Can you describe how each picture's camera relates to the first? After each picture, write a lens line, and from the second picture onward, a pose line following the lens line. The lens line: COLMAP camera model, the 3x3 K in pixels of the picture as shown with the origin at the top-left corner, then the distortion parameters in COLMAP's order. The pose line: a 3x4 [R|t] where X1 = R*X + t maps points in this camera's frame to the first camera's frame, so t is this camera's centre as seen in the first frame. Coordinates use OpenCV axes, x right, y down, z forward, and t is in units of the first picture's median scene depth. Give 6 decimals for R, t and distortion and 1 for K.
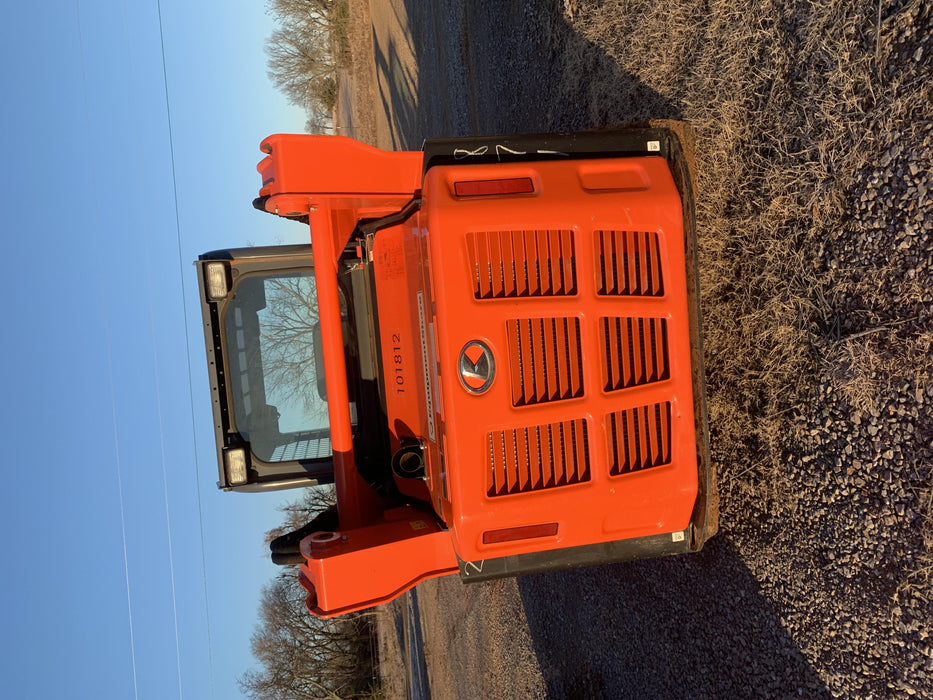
lens RADIAL K [[718.6, 0, 466.5], [0, 718.6, 350.0], [0, 0, 1]] dist [0.114193, -0.282930]
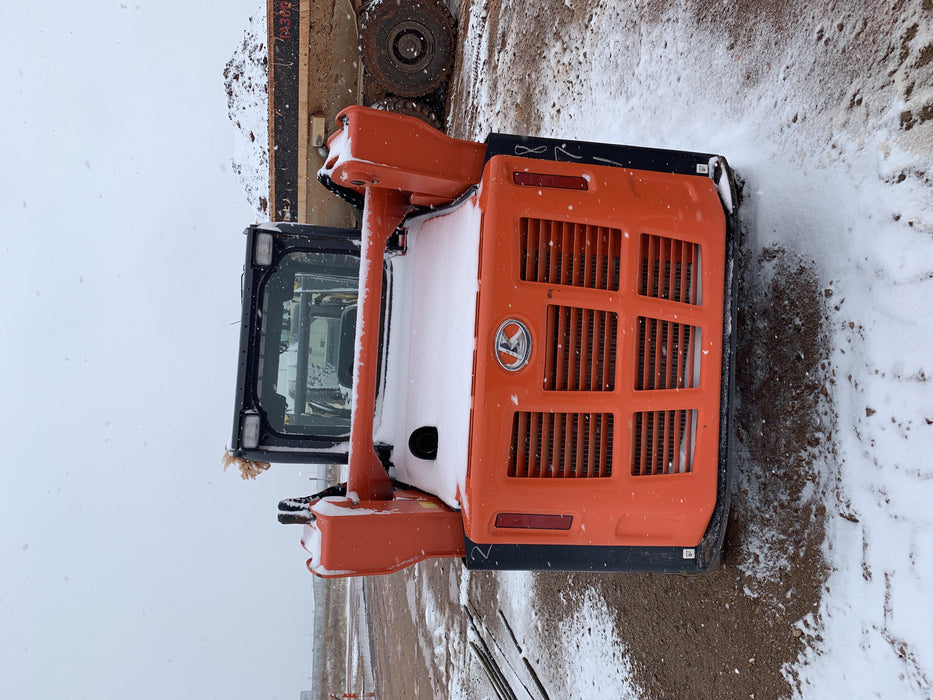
lens RADIAL K [[718.6, 0, 466.5], [0, 718.6, 350.0], [0, 0, 1]] dist [0.114193, -0.282930]
pose [[0.990692, 0.133436, 0.026928, -0.076897], [-0.127175, 0.977806, -0.166499, 0.202391], [-0.048547, 0.161524, 0.985674, -0.004093]]
